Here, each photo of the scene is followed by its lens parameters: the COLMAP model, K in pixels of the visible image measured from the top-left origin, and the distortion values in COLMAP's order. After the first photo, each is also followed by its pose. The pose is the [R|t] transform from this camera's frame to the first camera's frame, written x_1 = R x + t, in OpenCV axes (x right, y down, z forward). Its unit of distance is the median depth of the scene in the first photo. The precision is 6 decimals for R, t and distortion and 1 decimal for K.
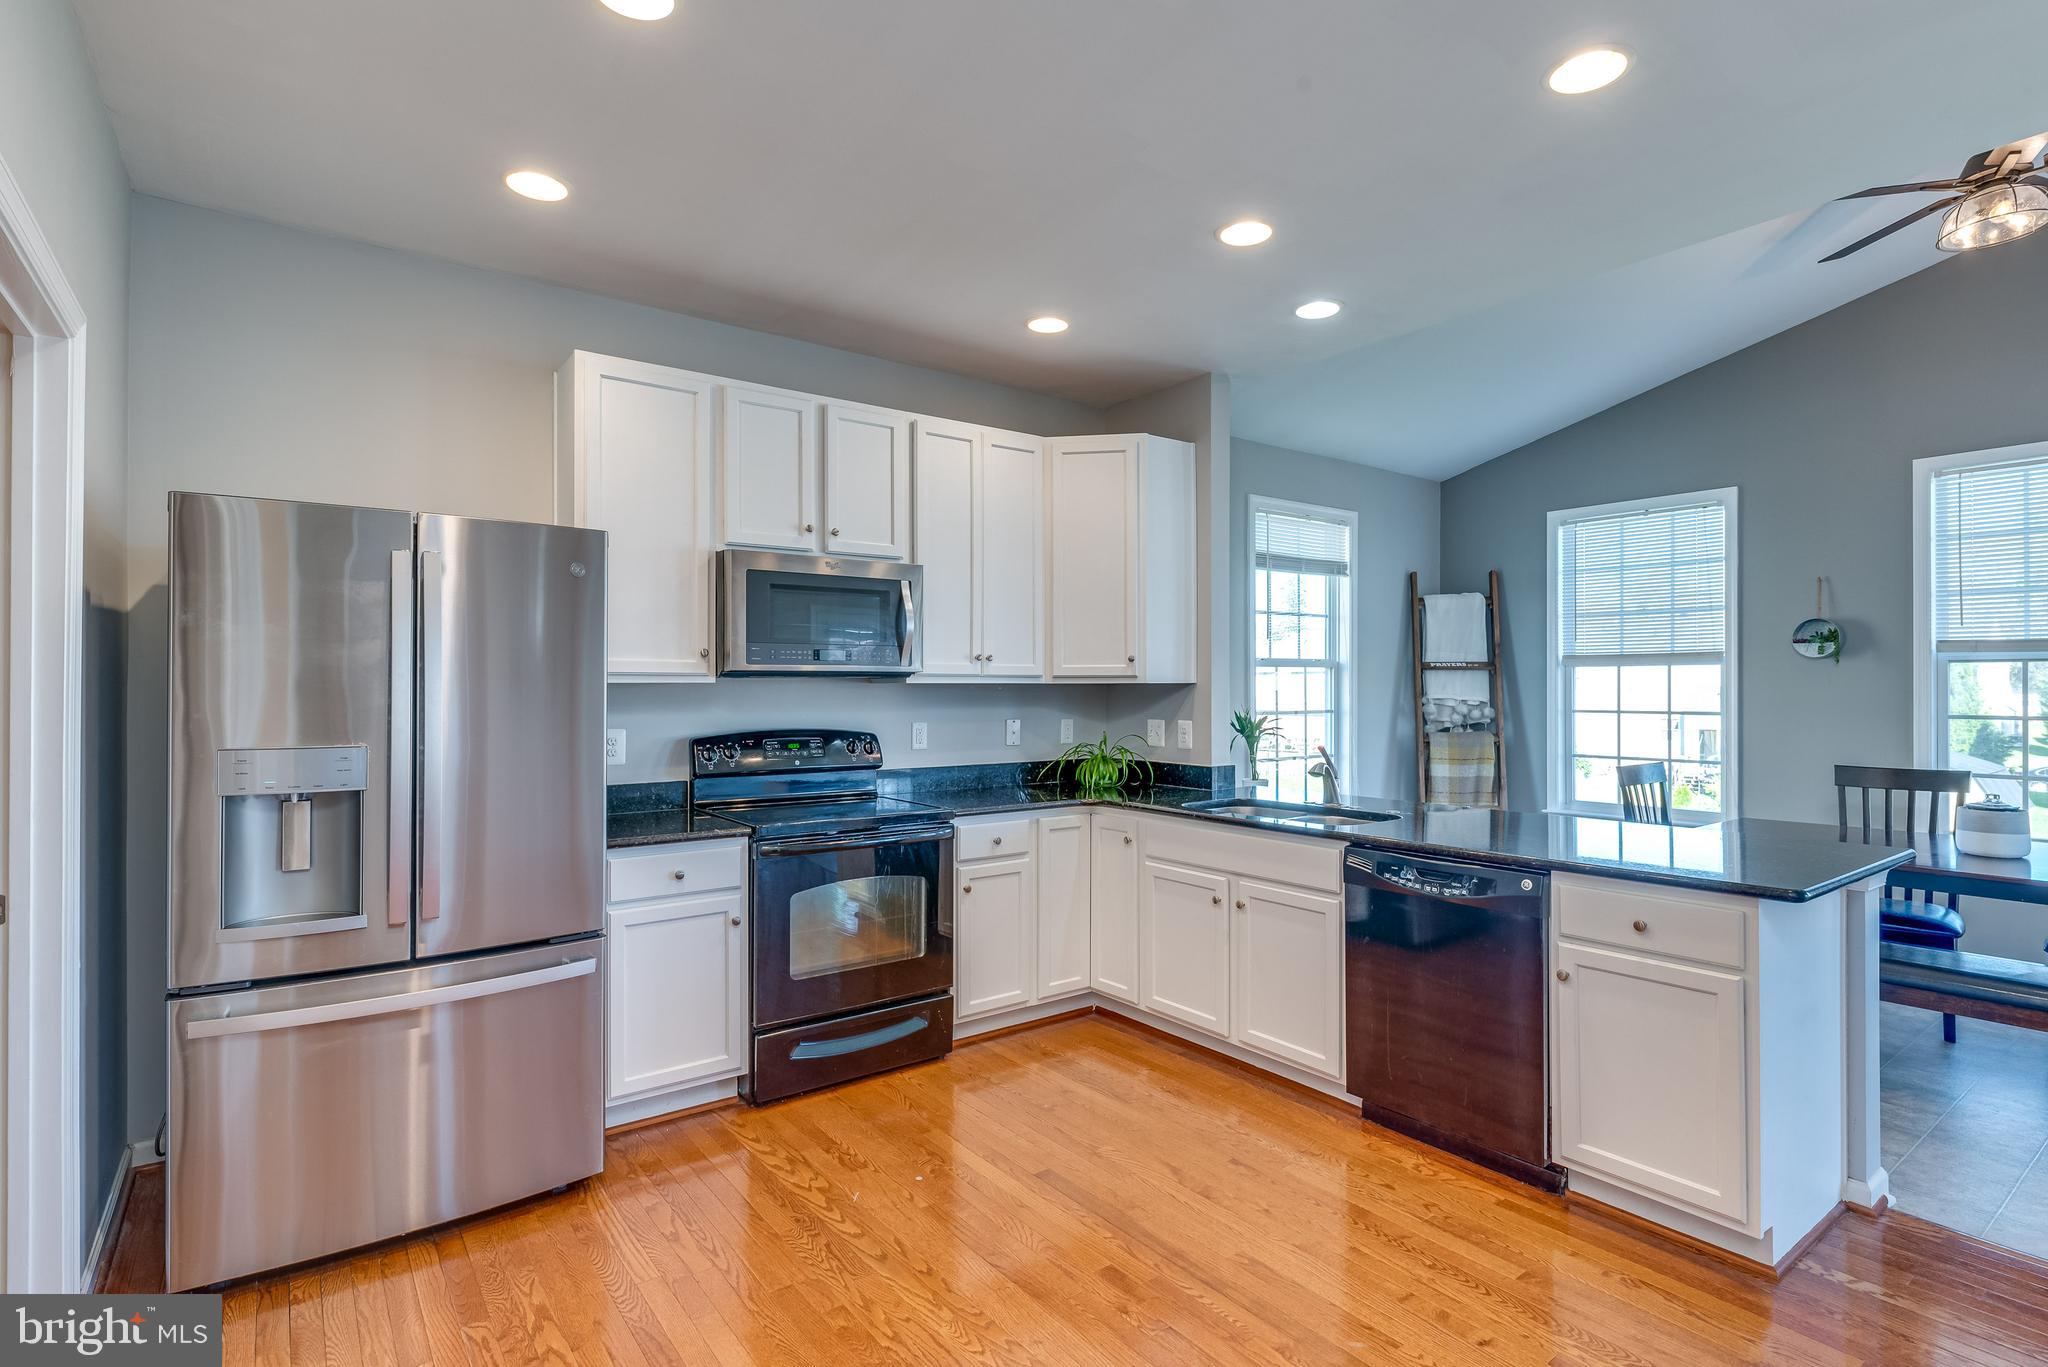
lens RADIAL K [[992.1, 0, 1010.3], [0, 992.1, 688.5], [0, 0, 1]] dist [-0.006547, 0.000648]
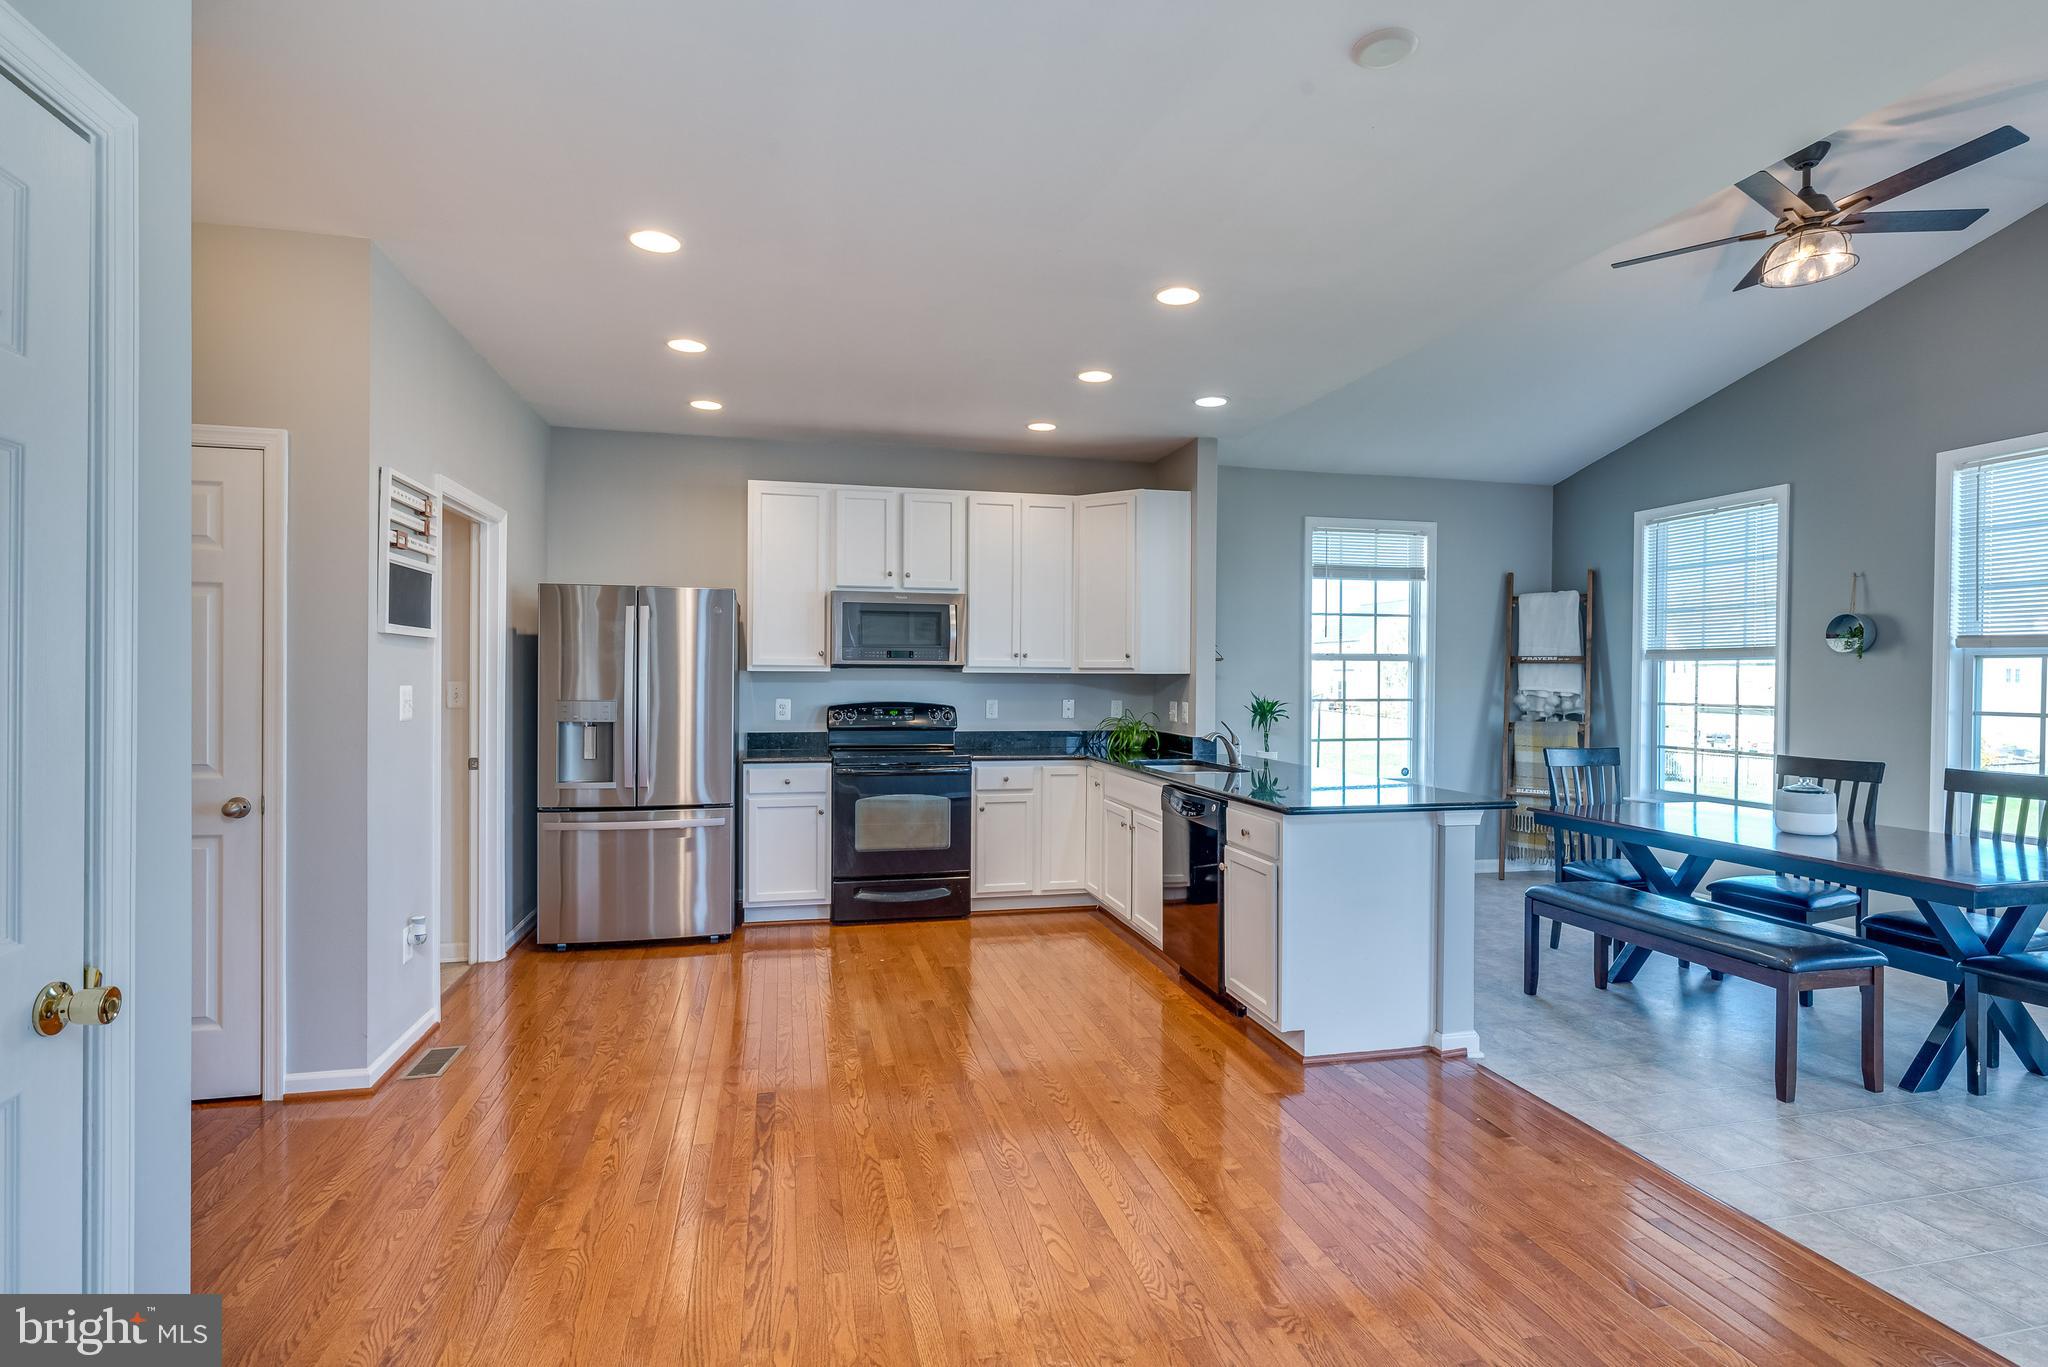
lens RADIAL K [[992.1, 0, 1012.0], [0, 992.1, 686.5], [0, 0, 1]] dist [-0.006547, 0.000648]
pose [[0.916018, 0.011154, -0.400982, 0.493495], [-0.008339, 0.999927, 0.008765, 0.001735], [0.401050, -0.004686, 0.916044, -0.298216]]
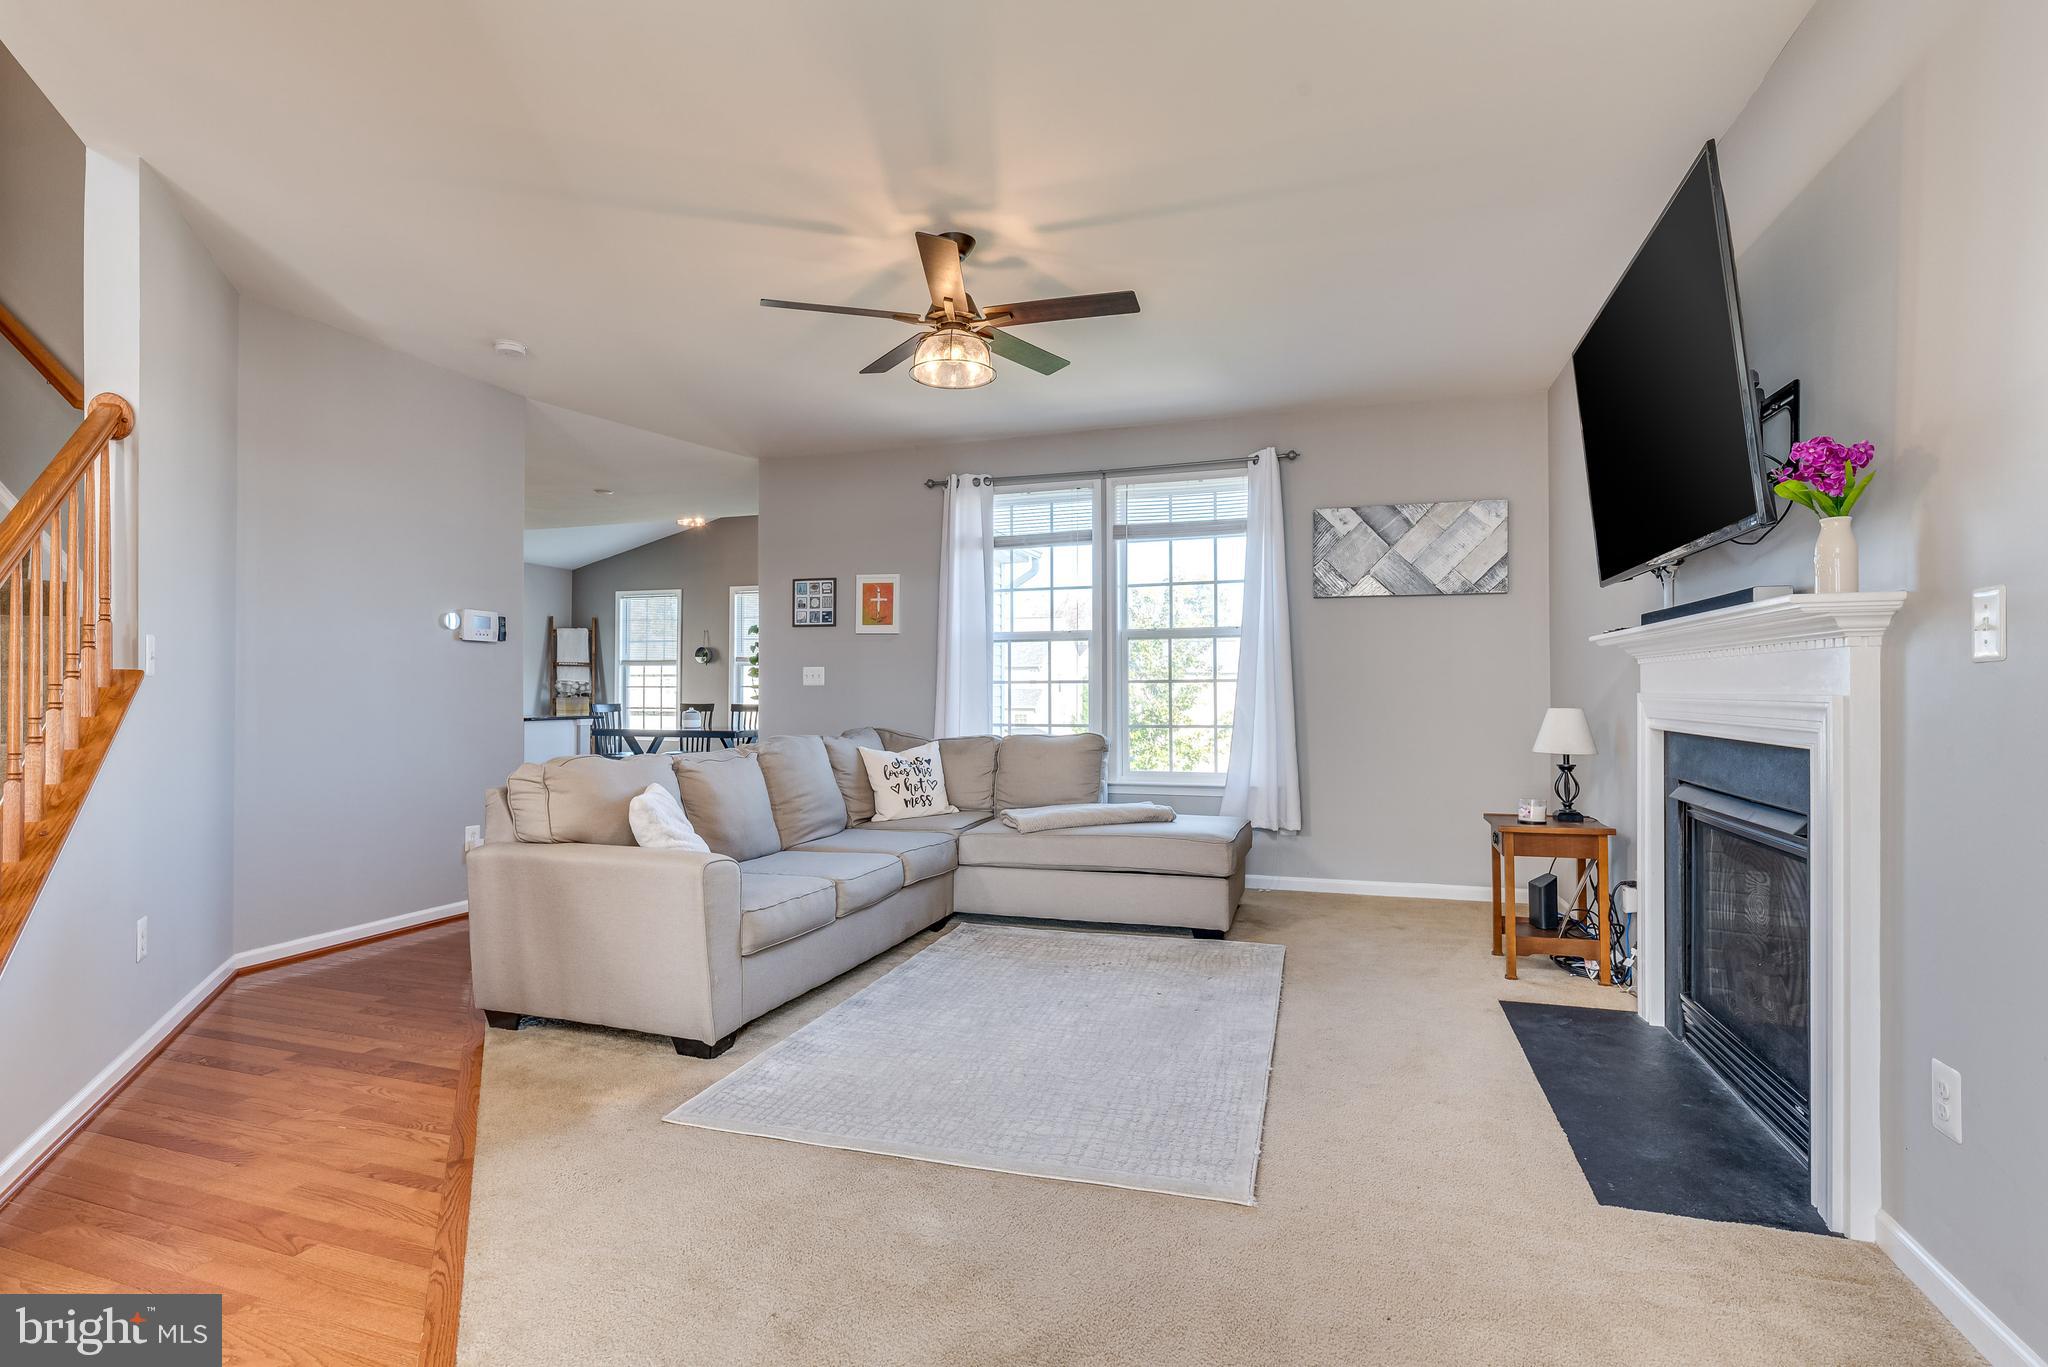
lens RADIAL K [[992.1, 0, 1026.4], [0, 992.1, 688.2], [0, 0, 1]] dist [-0.006547, 0.000648]
pose [[0.819120, 0.006240, 0.573588, 0.075781], [-0.001398, 0.999960, -0.008881, 0.058568], [-0.573620, 0.006473, 0.819096, -1.642838]]
